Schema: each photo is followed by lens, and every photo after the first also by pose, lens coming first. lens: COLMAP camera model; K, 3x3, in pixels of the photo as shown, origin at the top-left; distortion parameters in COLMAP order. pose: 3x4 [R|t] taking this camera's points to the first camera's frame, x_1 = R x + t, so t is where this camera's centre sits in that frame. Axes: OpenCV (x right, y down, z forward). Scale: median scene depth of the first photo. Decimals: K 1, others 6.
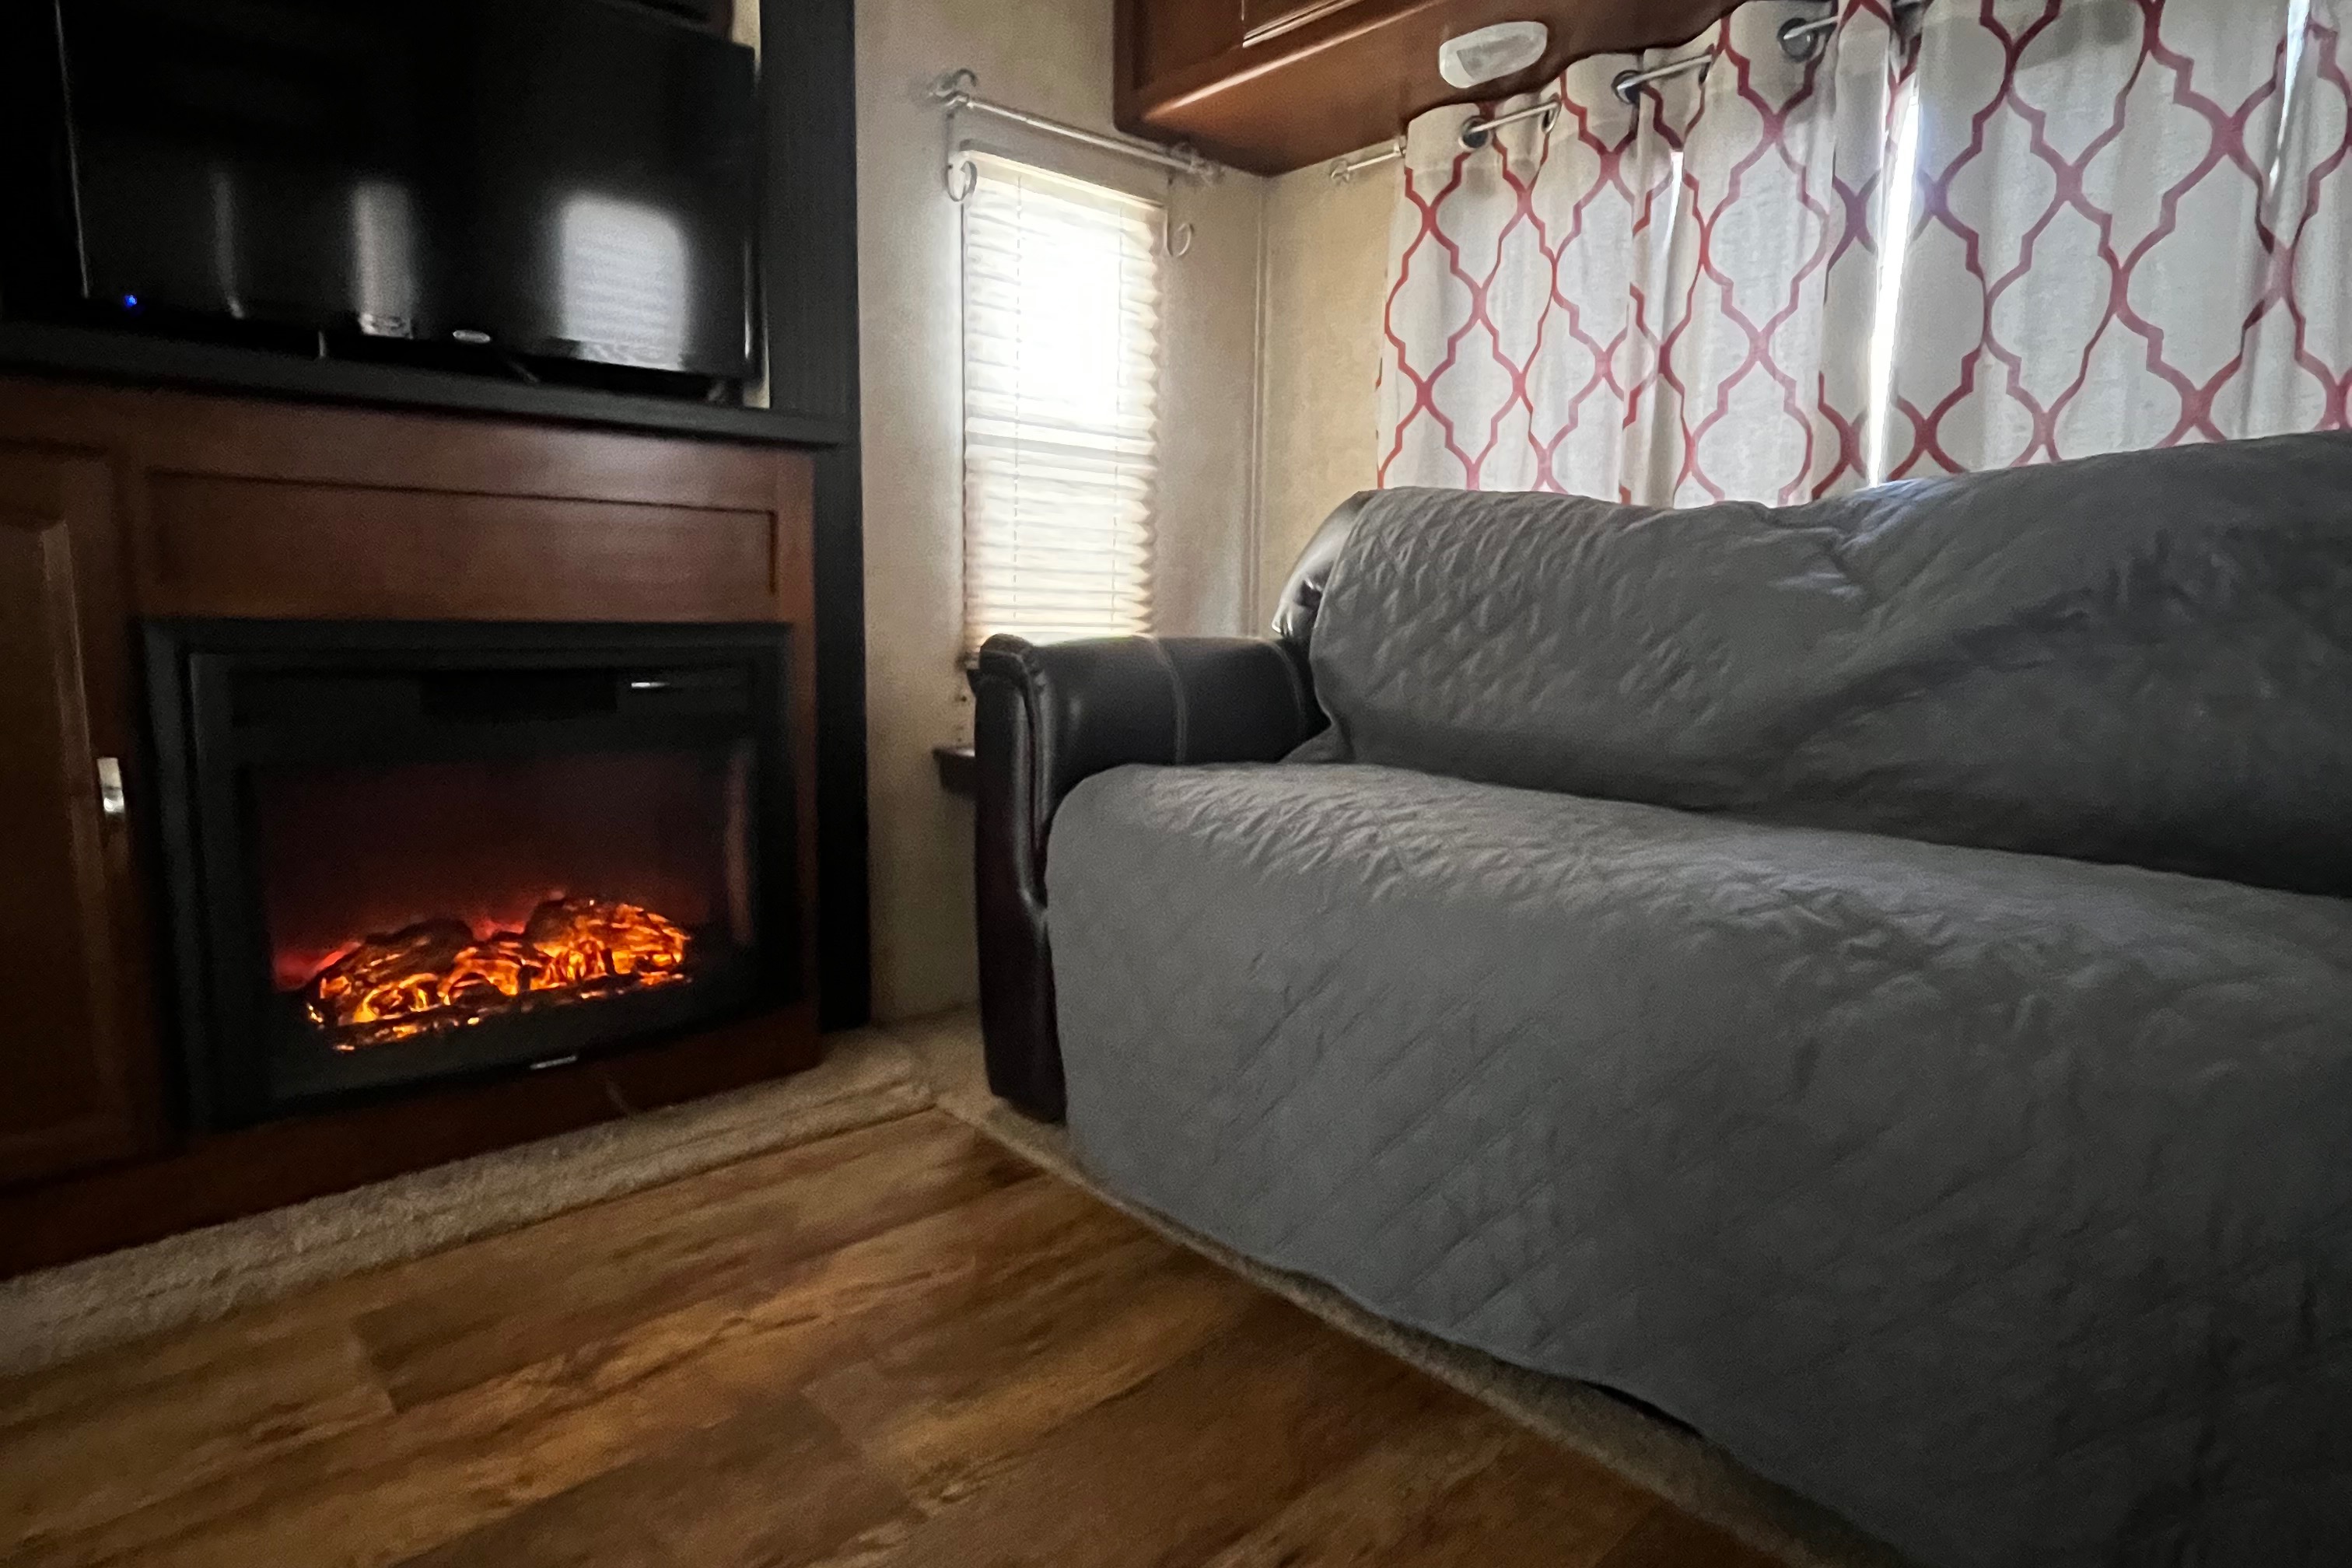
lens RADIAL K [[1264.5, 0, 1171.7], [0, 1264.5, 776.7], [0, 0, 1]] dist [-0.006084, -0.000135]
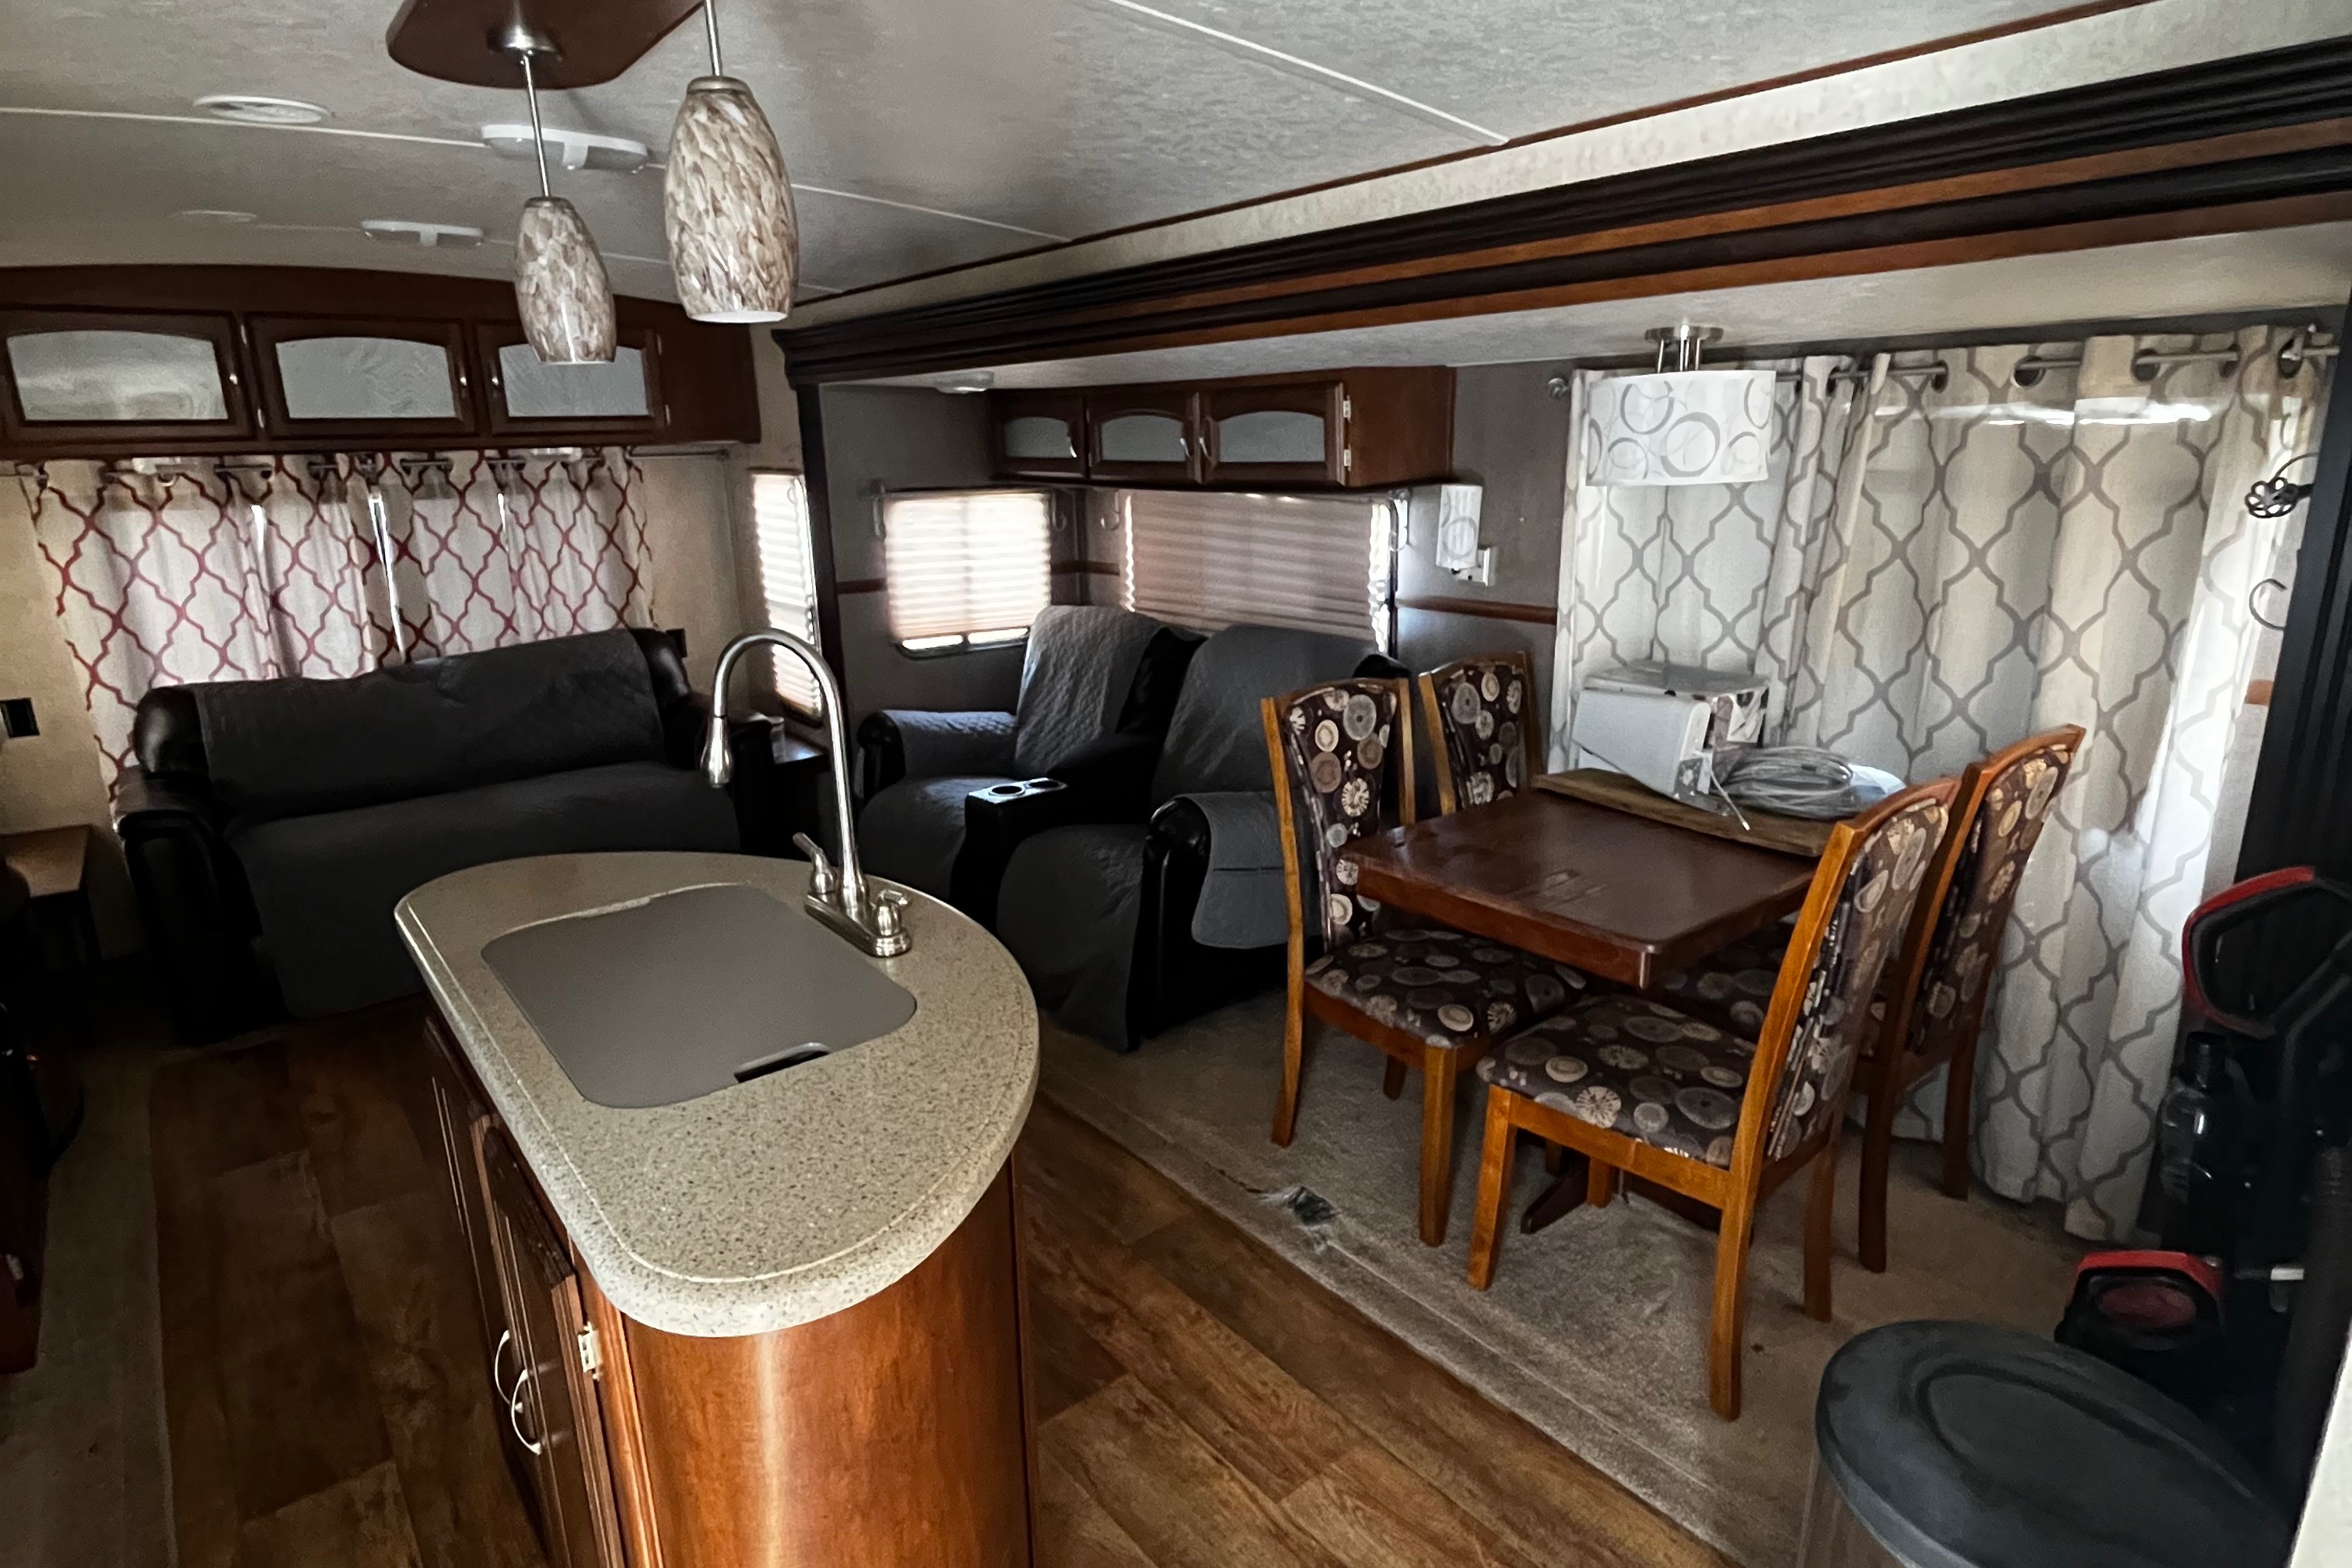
lens RADIAL K [[1264.5, 0, 1176.5], [0, 1264.5, 771.8], [0, 0, 1]] dist [-0.006084, -0.000135]
pose [[0.067061, -0.272522, 0.959810, -1.822615], [0.161822, 0.952209, 0.259057, -0.407667], [-0.984539, 0.137946, 0.107956, -0.761718]]
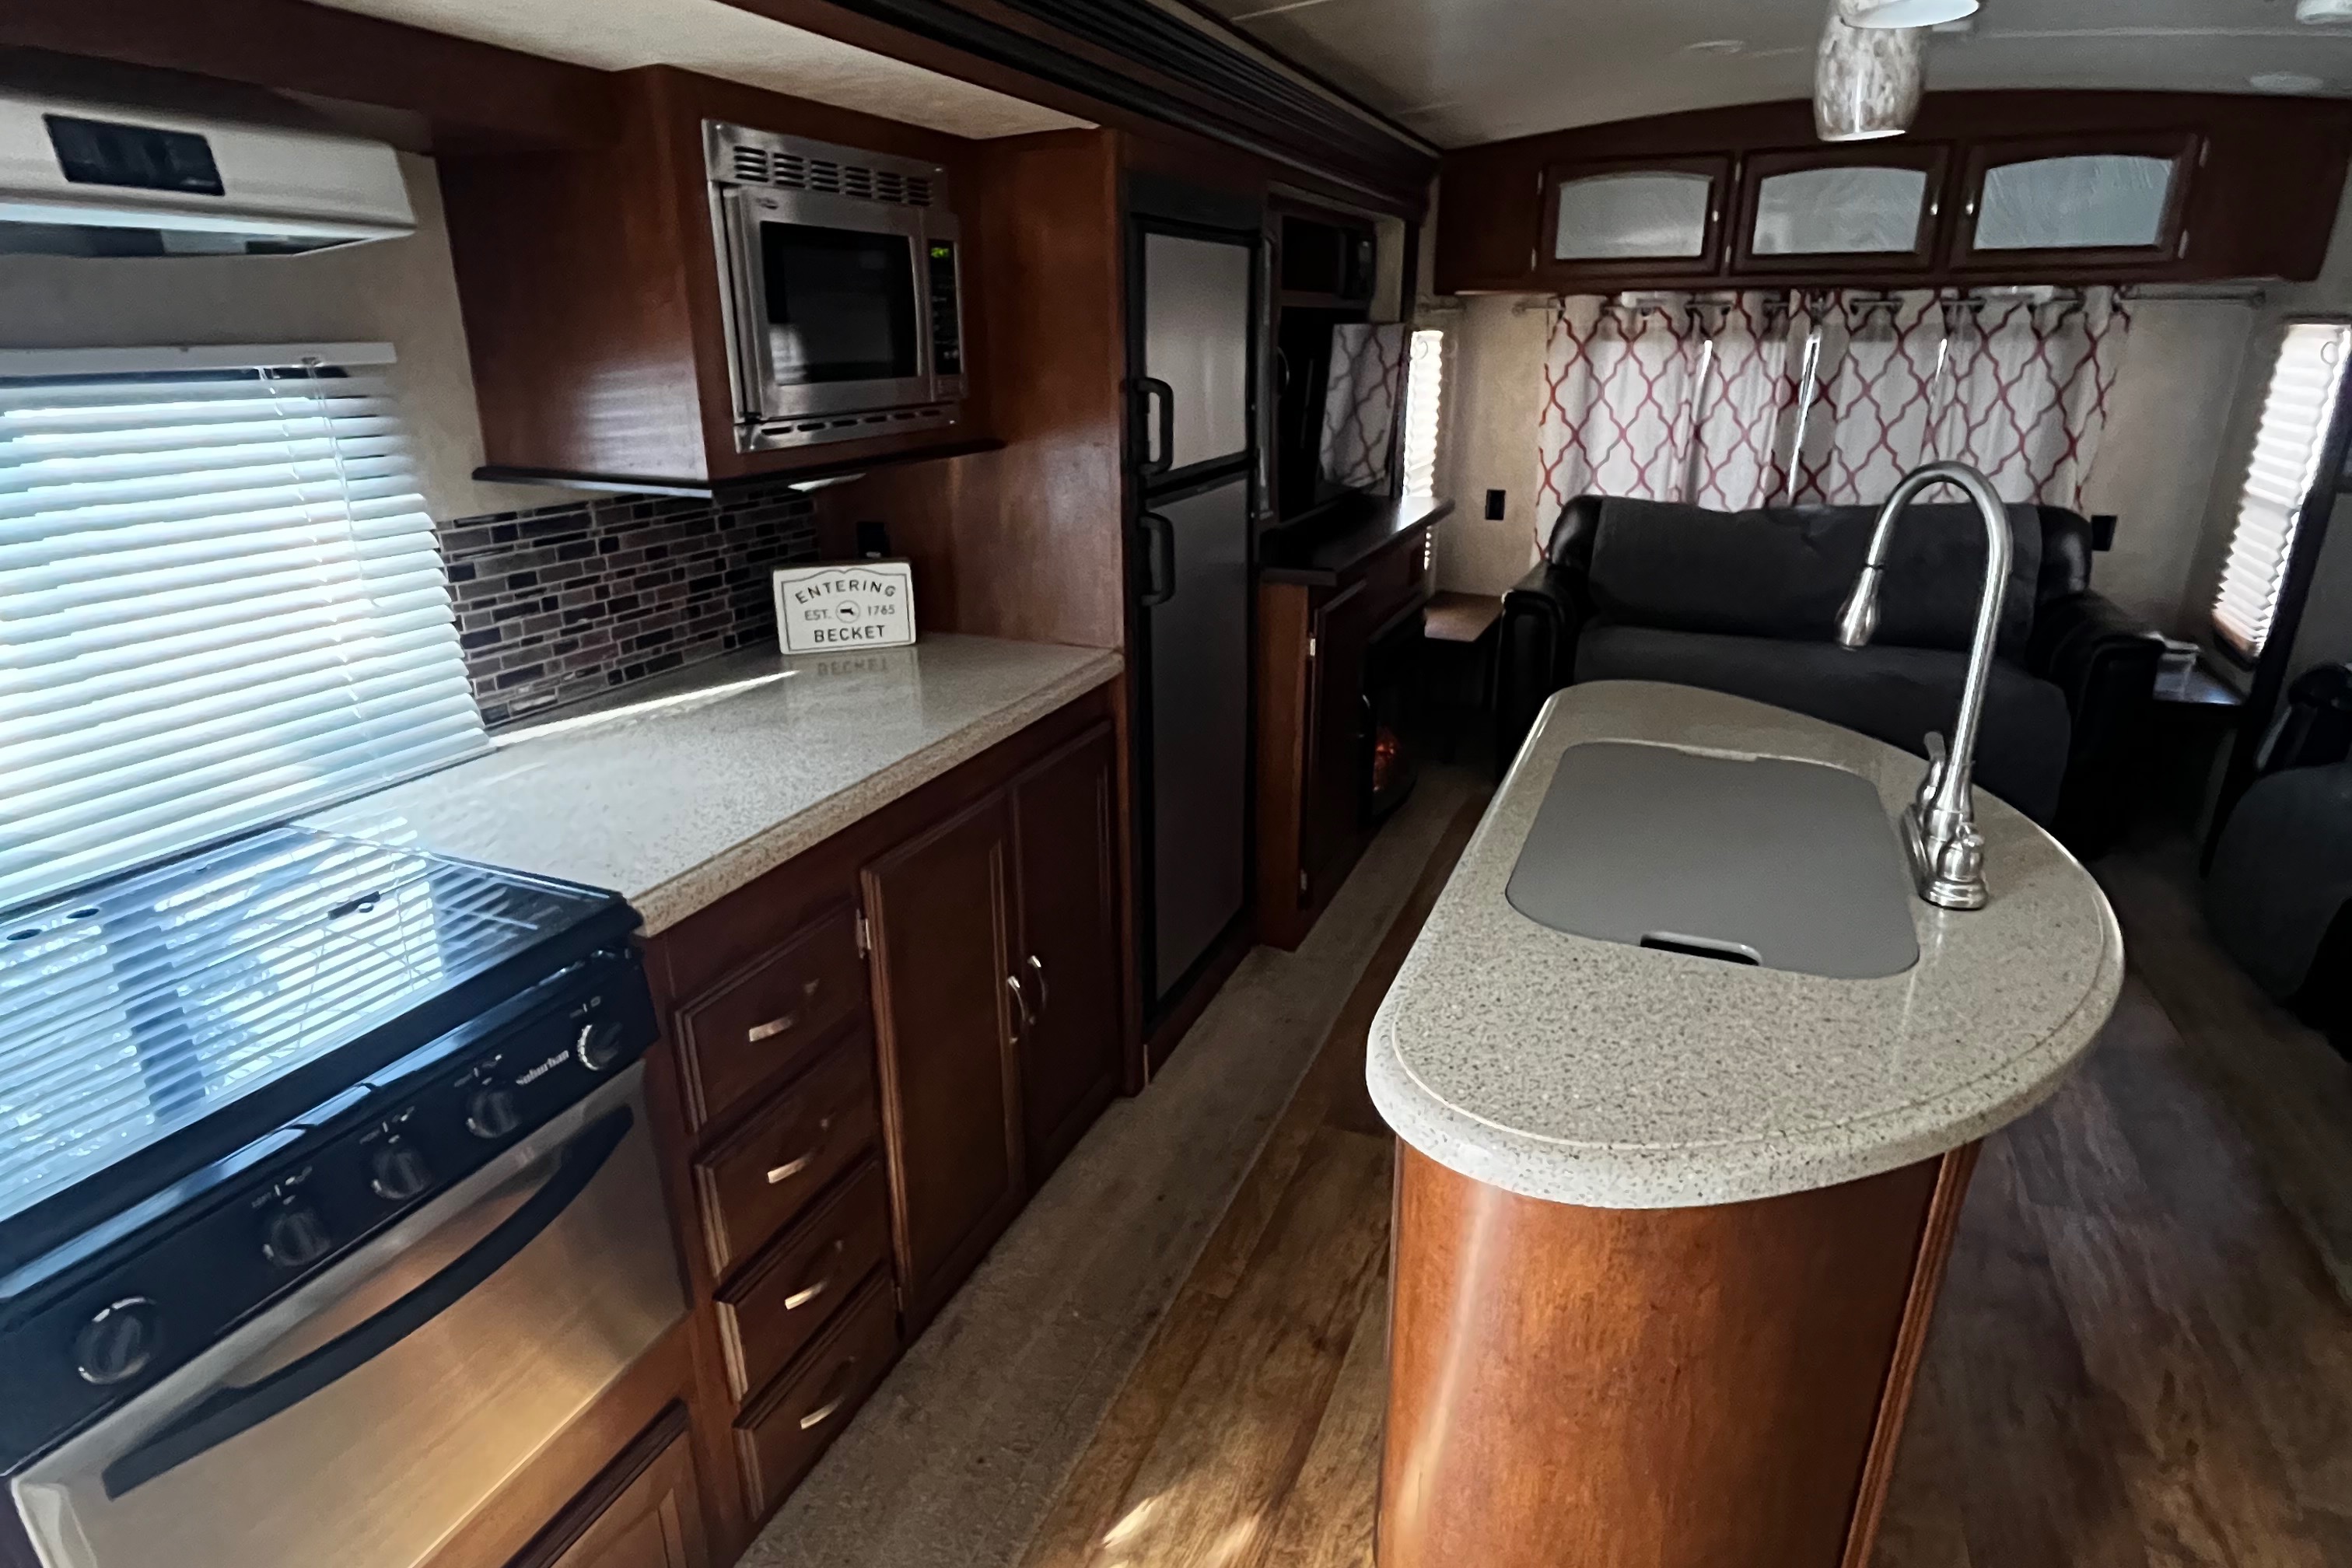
lens RADIAL K [[1264.5, 0, 1170.7], [0, 1264.5, 775.0], [0, 0, 1]] dist [-0.006084, -0.000135]
pose [[0.911777, -0.158795, 0.378744, -1.640990], [0.079721, 0.973116, 0.216076, -0.334263], [-0.402874, -0.166819, 0.899924, -0.886256]]
